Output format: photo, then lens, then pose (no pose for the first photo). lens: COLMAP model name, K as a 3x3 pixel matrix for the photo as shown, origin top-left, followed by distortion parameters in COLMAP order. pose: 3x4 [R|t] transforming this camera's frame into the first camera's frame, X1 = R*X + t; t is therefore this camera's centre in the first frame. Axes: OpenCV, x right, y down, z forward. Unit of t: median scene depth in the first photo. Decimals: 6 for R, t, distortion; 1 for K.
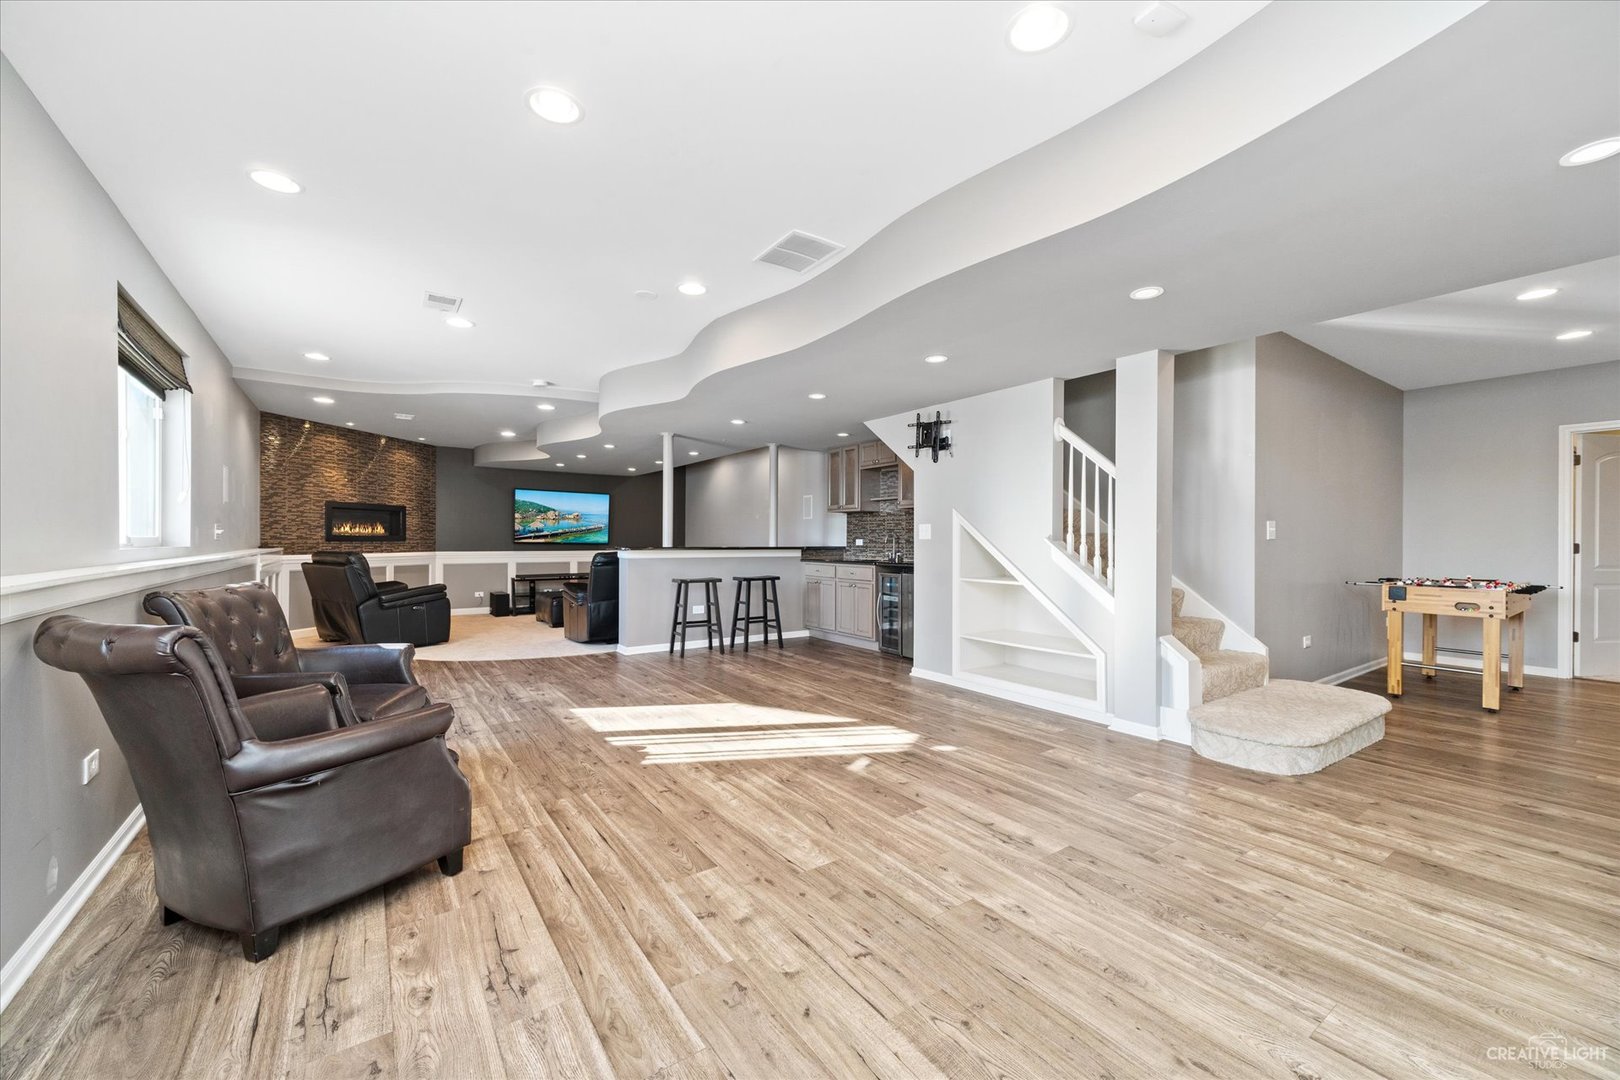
lens RADIAL K [[641.4, 0, 806.1], [0, 641.4, 538.3], [0, 0, 1]] dist [0.006780, -0.000292]
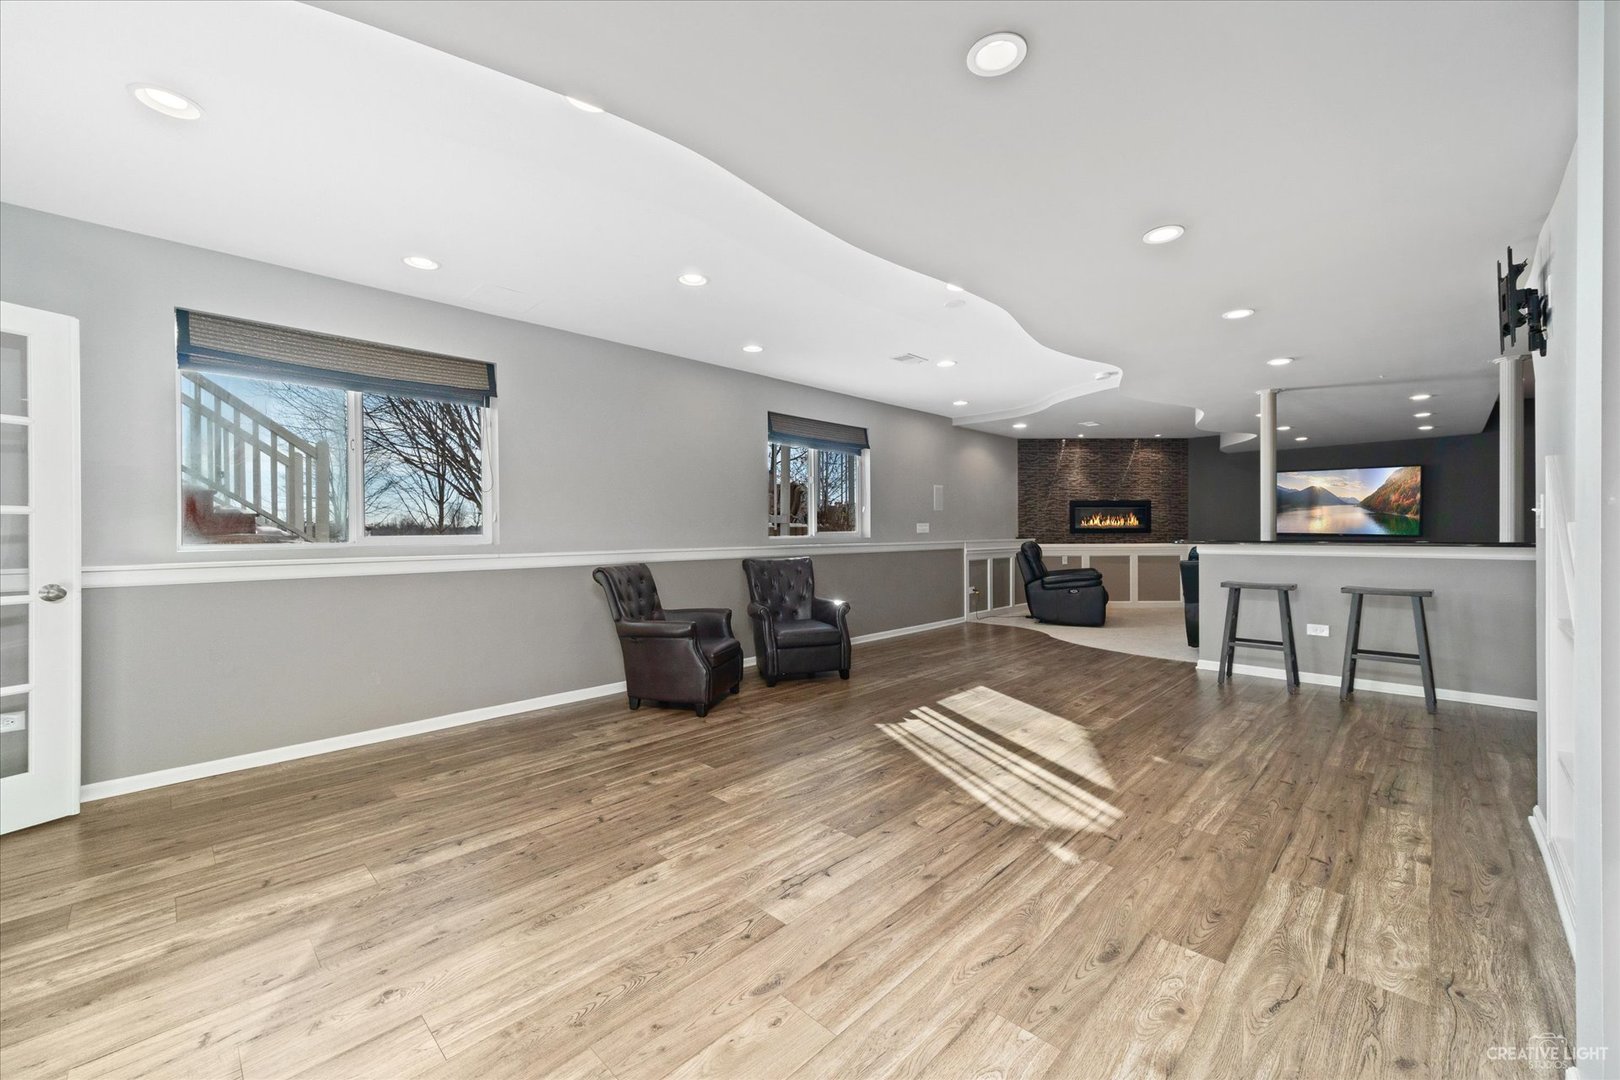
lens RADIAL K [[641.4, 0, 809.3], [0, 641.4, 533.4], [0, 0, 1]] dist [0.006780, -0.000292]
pose [[0.183204, 0.001052, -0.983074, 1.030766], [0.005990, 0.999980, 0.002186, -0.002237], [0.983057, -0.006289, 0.183194, 0.769069]]
